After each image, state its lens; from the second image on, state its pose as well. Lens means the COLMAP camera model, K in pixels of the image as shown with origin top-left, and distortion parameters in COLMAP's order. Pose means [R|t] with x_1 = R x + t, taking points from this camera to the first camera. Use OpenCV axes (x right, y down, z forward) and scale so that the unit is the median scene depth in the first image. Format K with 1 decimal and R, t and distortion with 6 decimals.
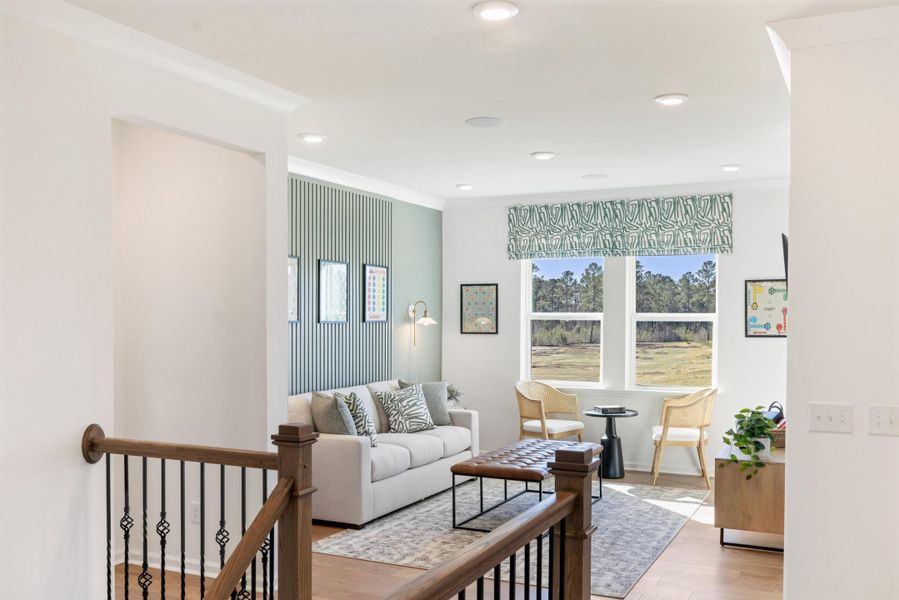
lens RADIAL K [[829.1, 0, 447.5], [0, 829.1, 305.6], [0, 0, 1]] dist [0.028458, 0.000000]
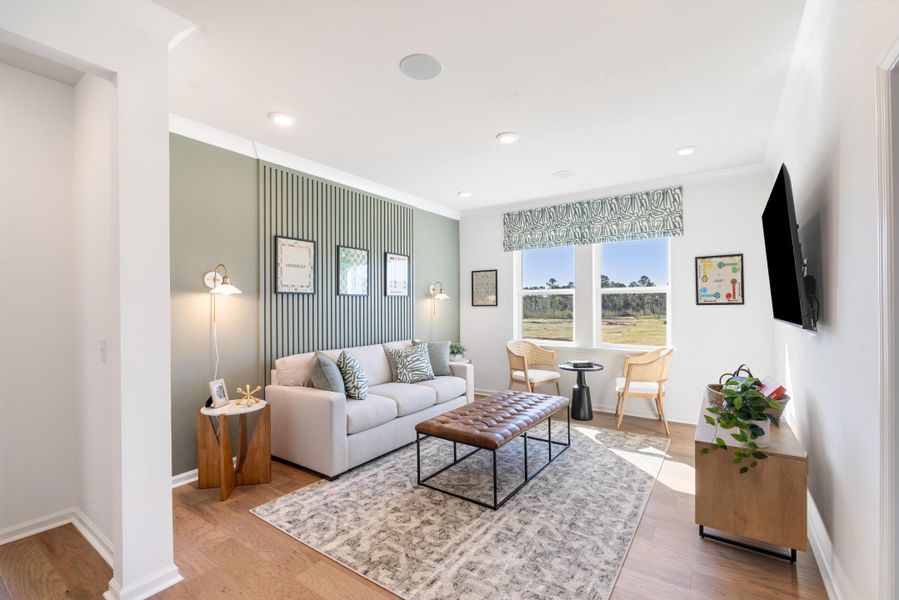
lens RADIAL K [[376.6, 0, 456.8], [0, 376.6, 295.7], [0, 0, 1]] dist [-0.002871, 0.000201]
pose [[0.987837, -0.012776, -0.154965, 0.105814], [0.010545, 0.999829, -0.015210, 0.029959], [0.155133, 0.013391, 0.987803, 0.427808]]
